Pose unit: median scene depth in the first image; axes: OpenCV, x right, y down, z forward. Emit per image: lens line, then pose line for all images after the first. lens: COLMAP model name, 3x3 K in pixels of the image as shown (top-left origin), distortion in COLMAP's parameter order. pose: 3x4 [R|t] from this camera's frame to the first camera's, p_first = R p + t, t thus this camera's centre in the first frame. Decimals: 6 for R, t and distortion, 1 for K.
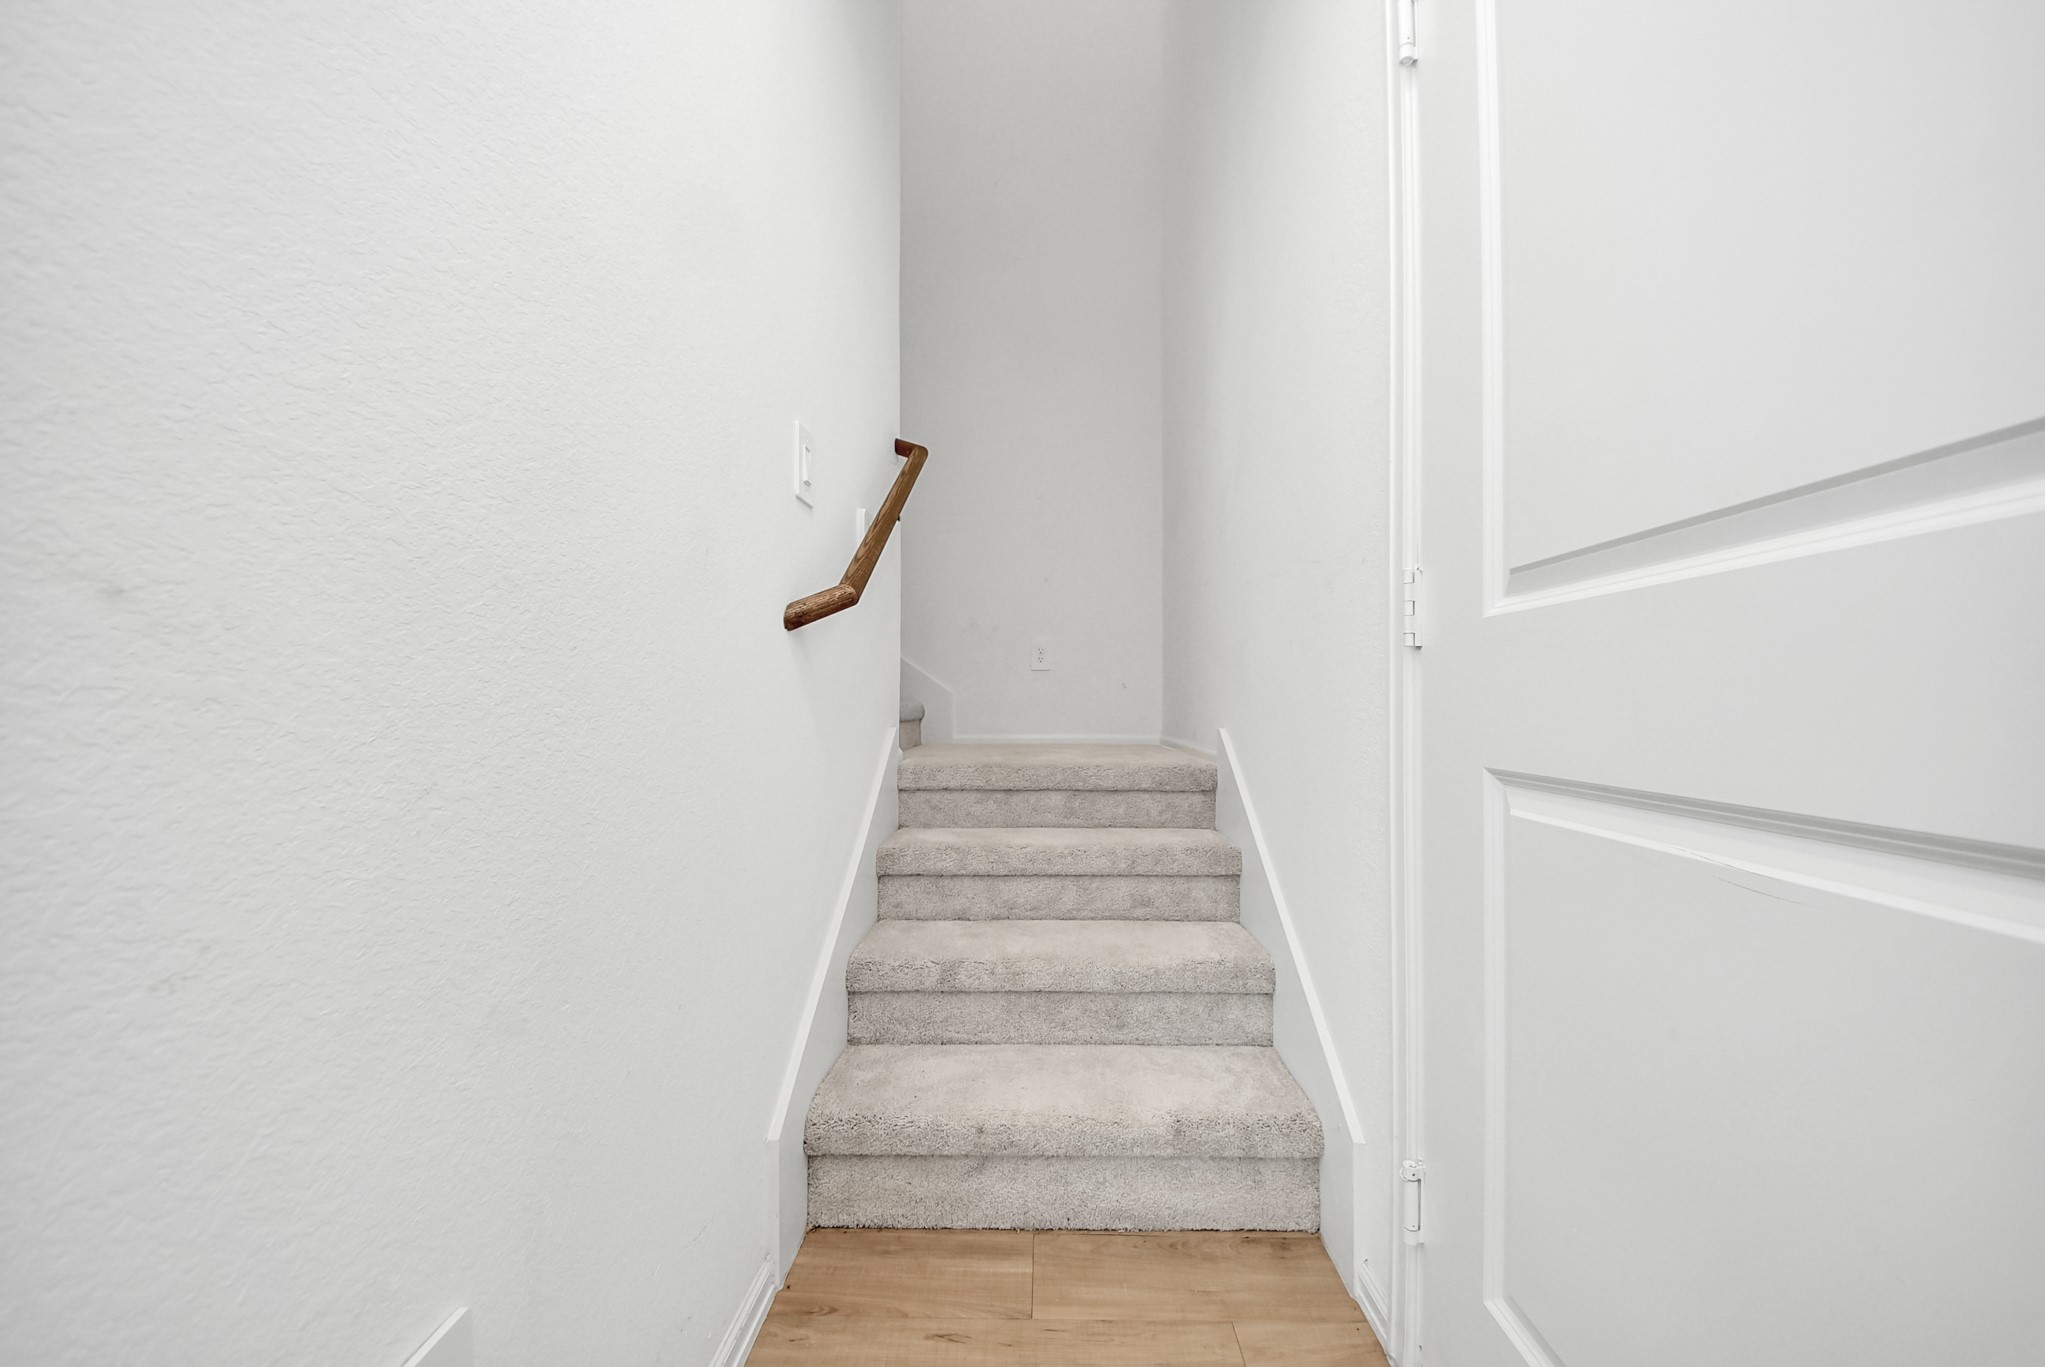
lens RADIAL K [[761.9, 0, 1010.1], [0, 761.9, 687.3], [0, 0, 1]] dist [0.026551, -0.021781]
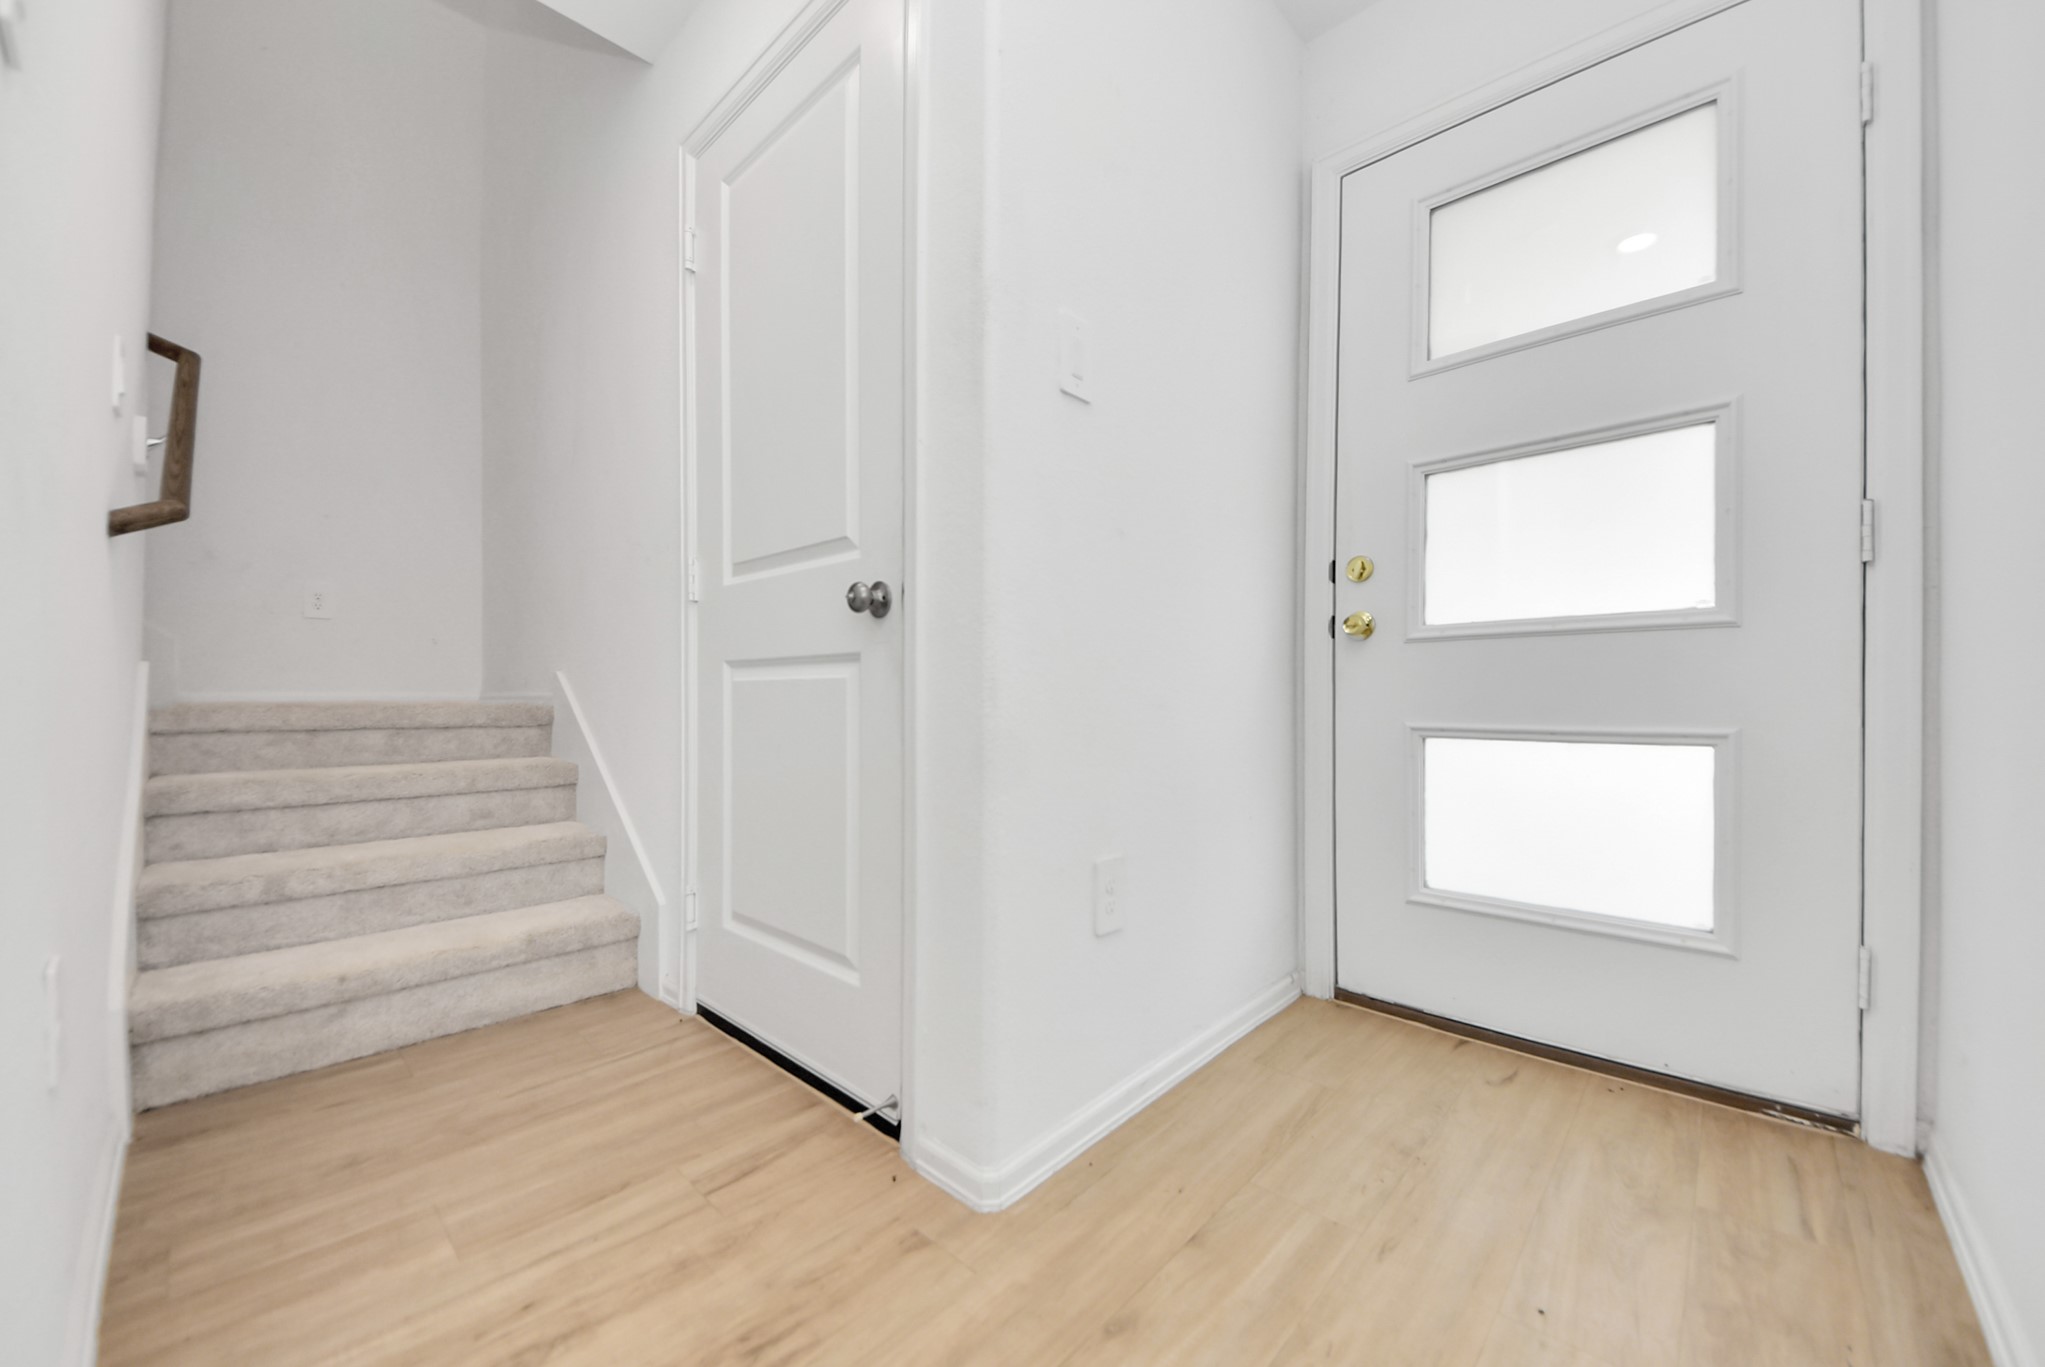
lens RADIAL K [[765.5, 0, 1025.6], [0, 765.5, 688.7], [0, 0, 1]] dist [0.013417, -0.014686]
pose [[0.670338, -0.003008, 0.742050, -0.139977], [-0.016310, 0.999690, 0.018787, 0.058354], [-0.741876, -0.024697, 0.670082, -0.387273]]
